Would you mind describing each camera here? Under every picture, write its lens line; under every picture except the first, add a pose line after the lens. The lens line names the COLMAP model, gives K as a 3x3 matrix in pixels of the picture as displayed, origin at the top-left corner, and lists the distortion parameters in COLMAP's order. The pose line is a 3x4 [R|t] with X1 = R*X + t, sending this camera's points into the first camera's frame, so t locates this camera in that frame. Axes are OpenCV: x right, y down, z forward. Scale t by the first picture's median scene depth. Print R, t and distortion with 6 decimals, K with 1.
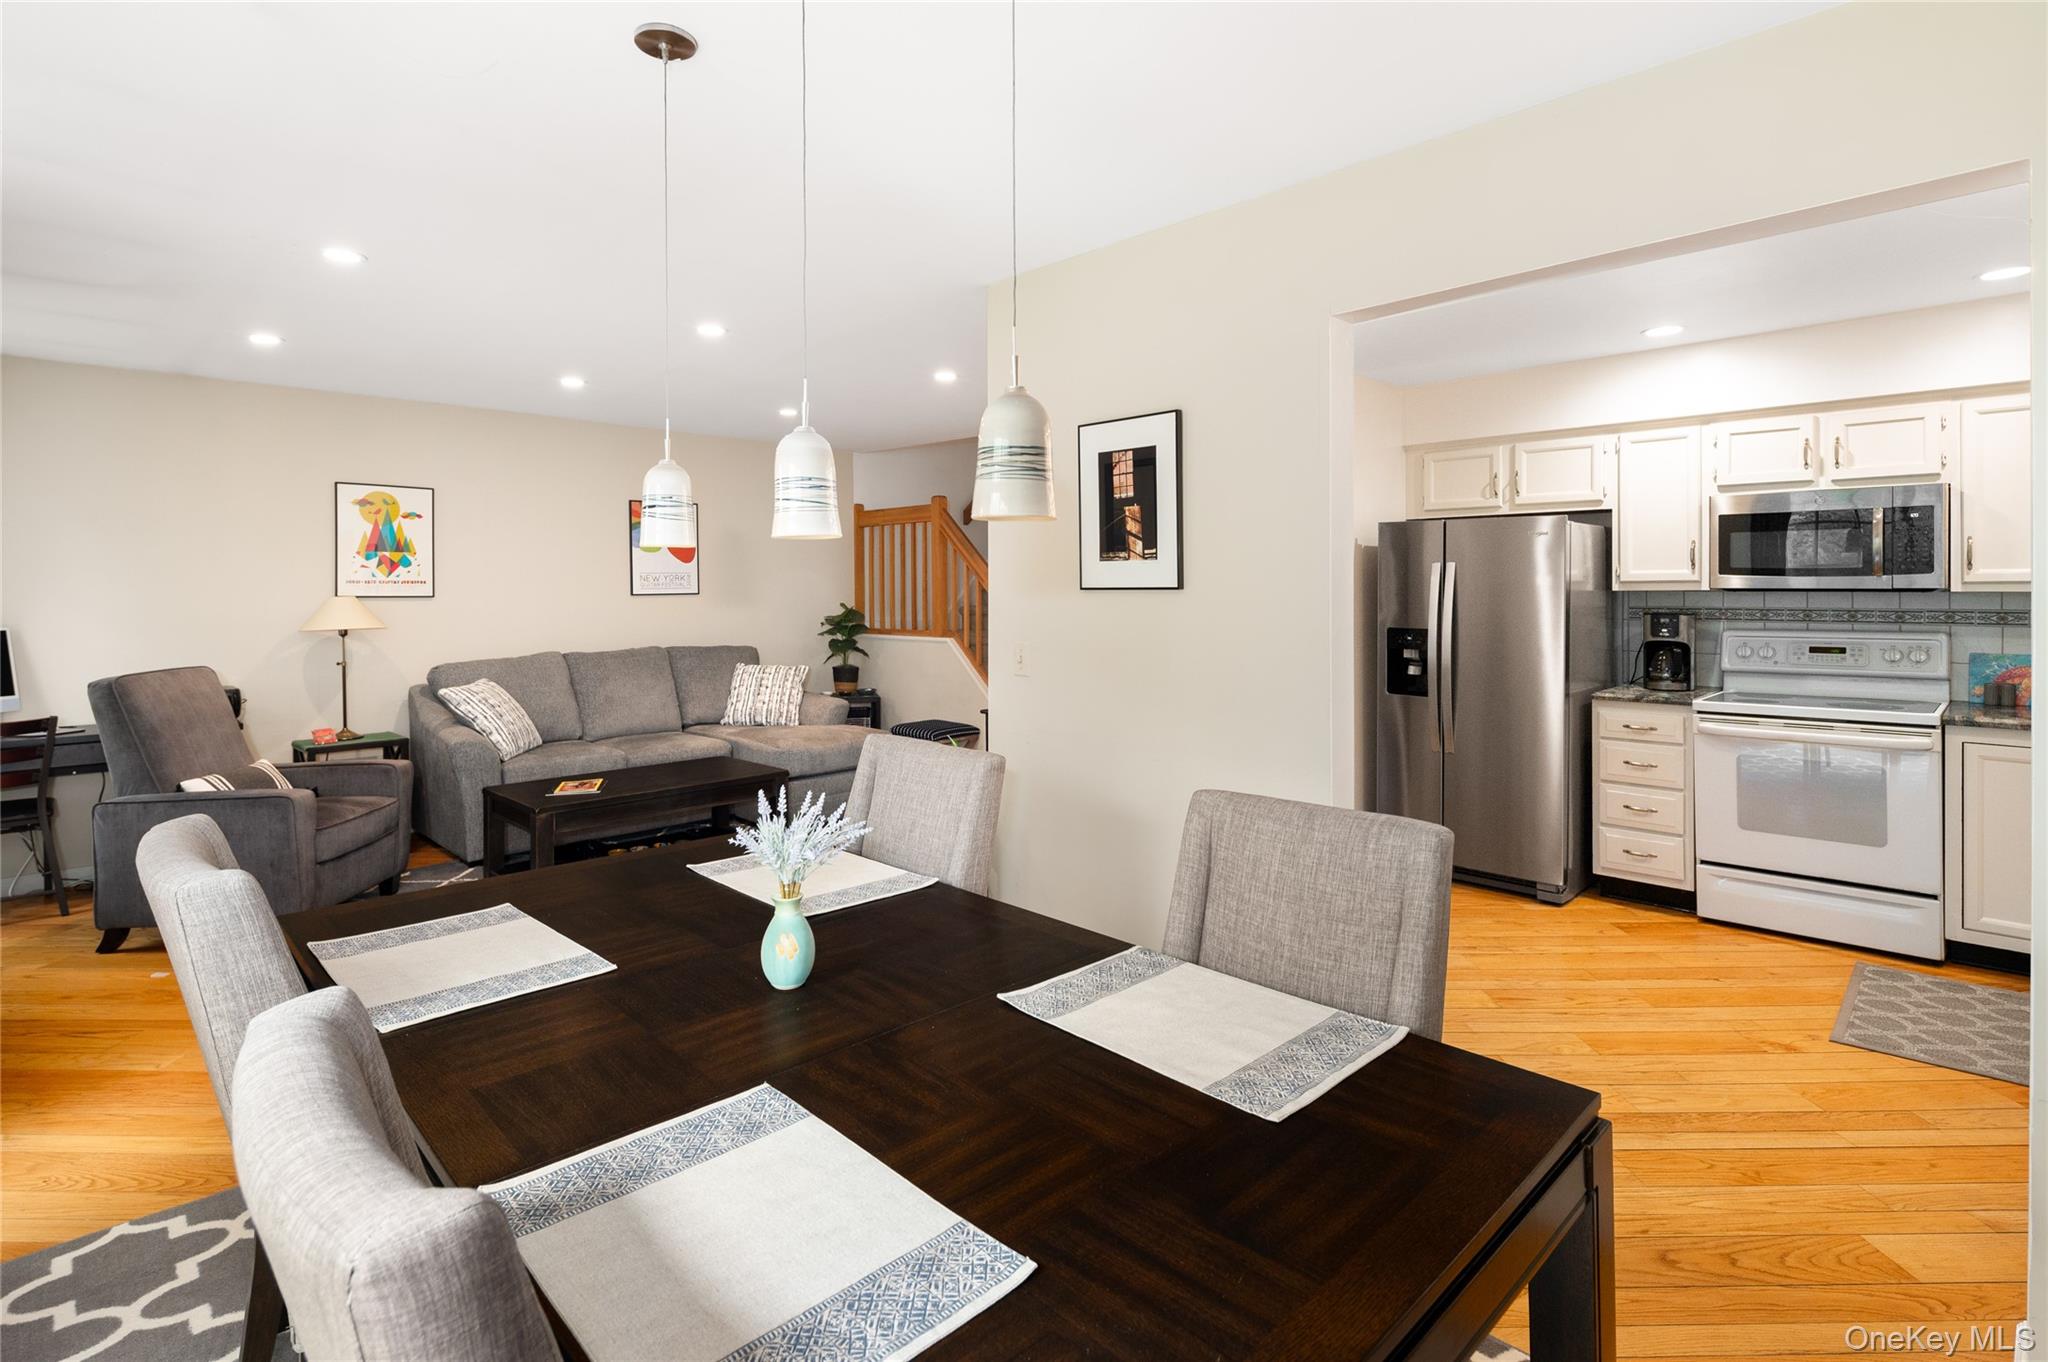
lens RADIAL K [[994.2, 0, 1029.4], [0, 994.2, 592.1], [0, 0, 1]] dist [0.005658, -0.005761]
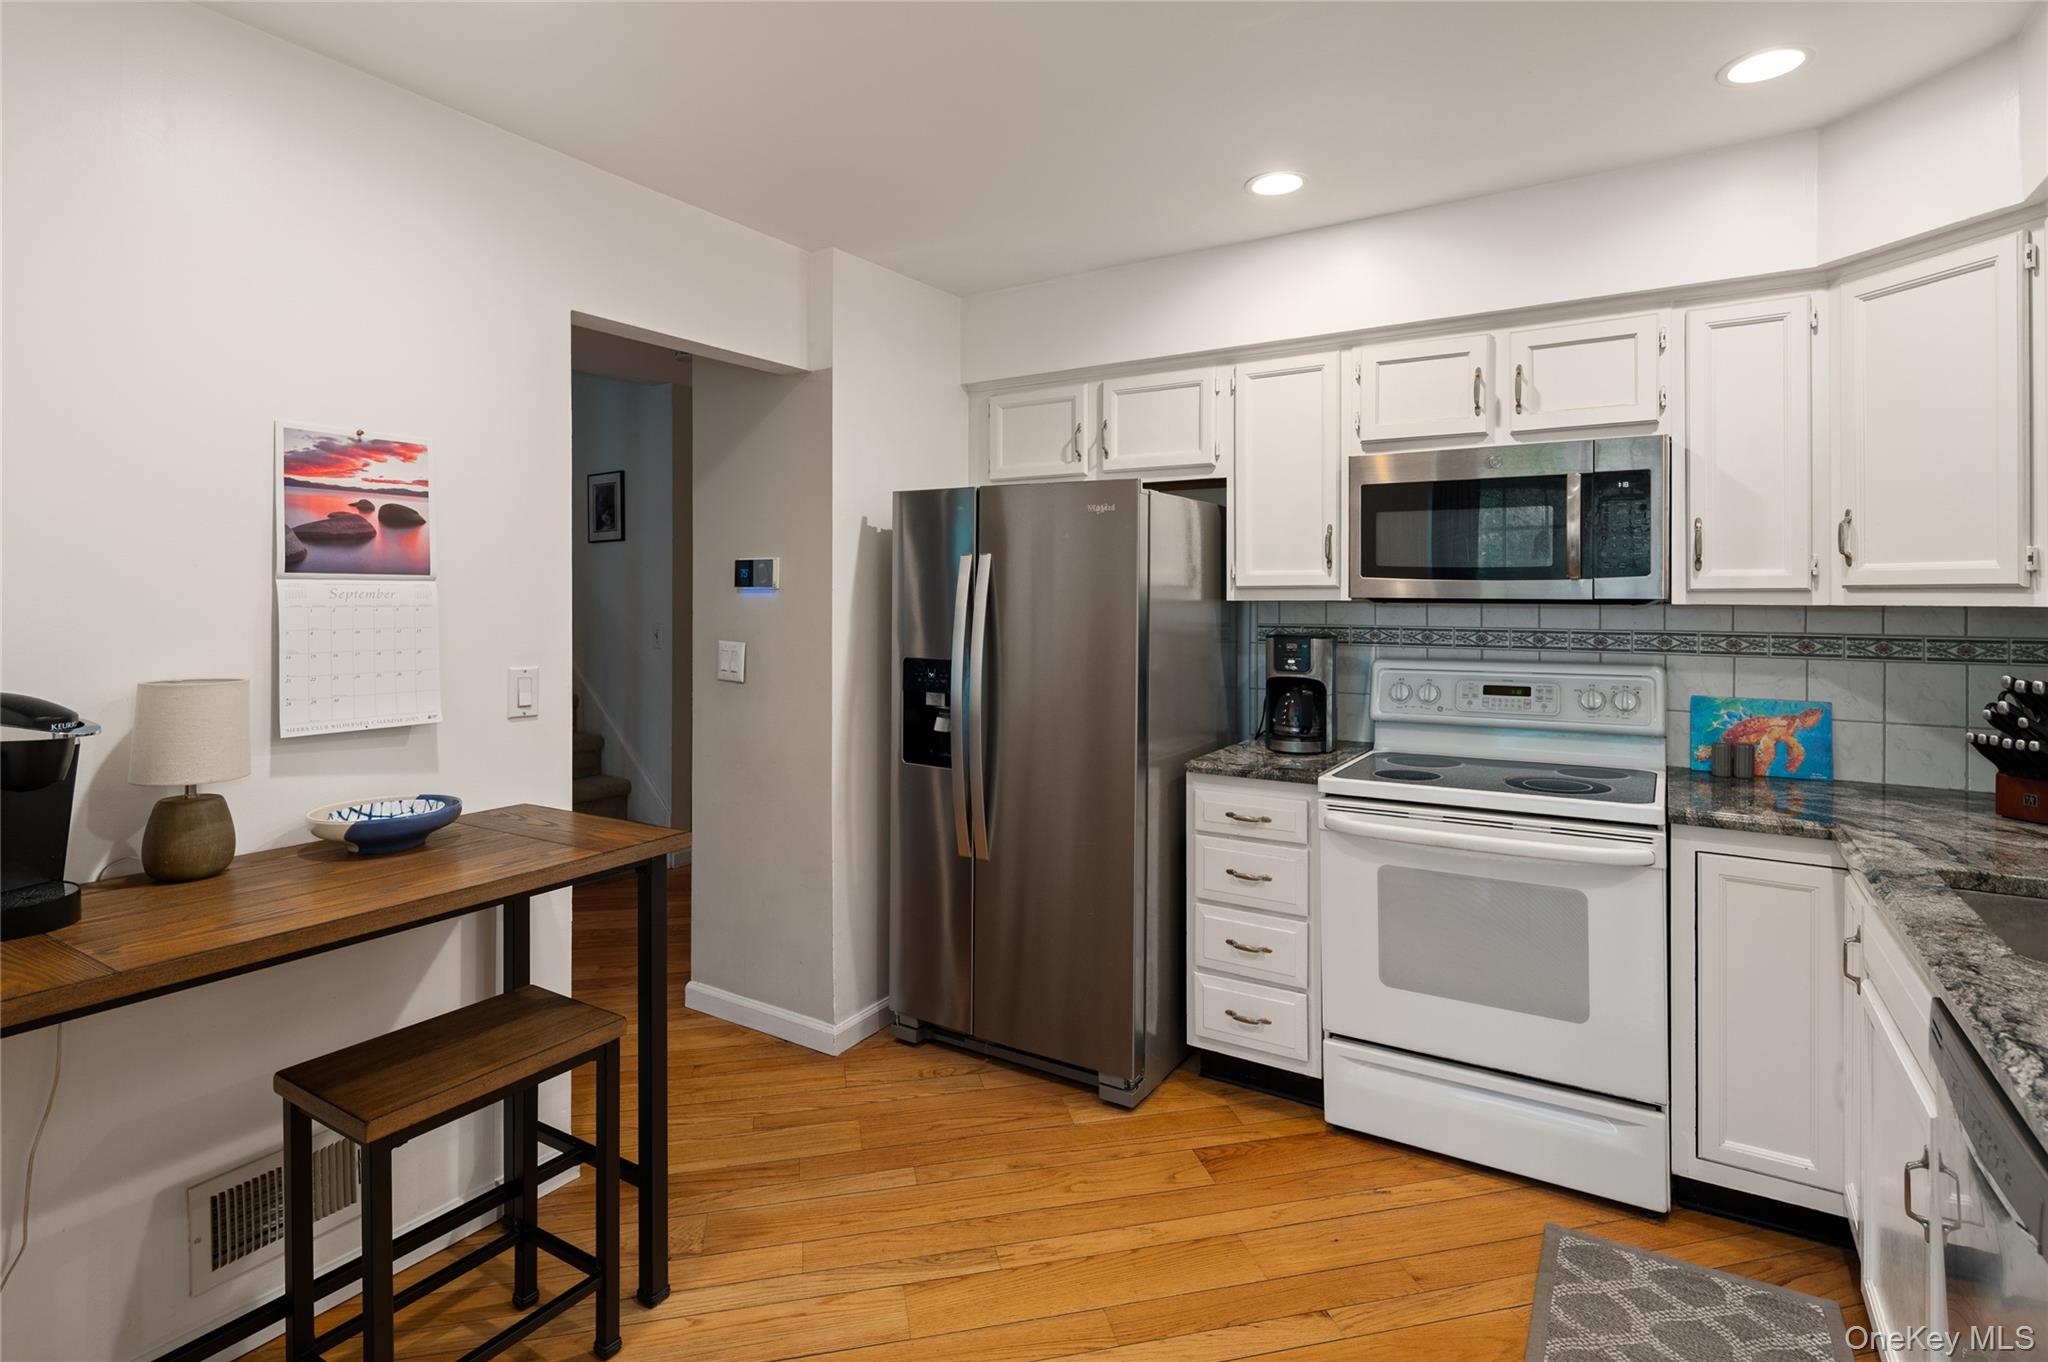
lens RADIAL K [[1002.7, 0, 1028.9], [0, 1002.7, 591.5], [0, 0, 1]] dist [0.001553, -0.001790]
pose [[0.975992, 0.005543, 0.217736, 0.334499], [-0.003843, 0.999959, -0.008232, -0.001762], [-0.217773, 0.007197, 0.975973, 0.403689]]
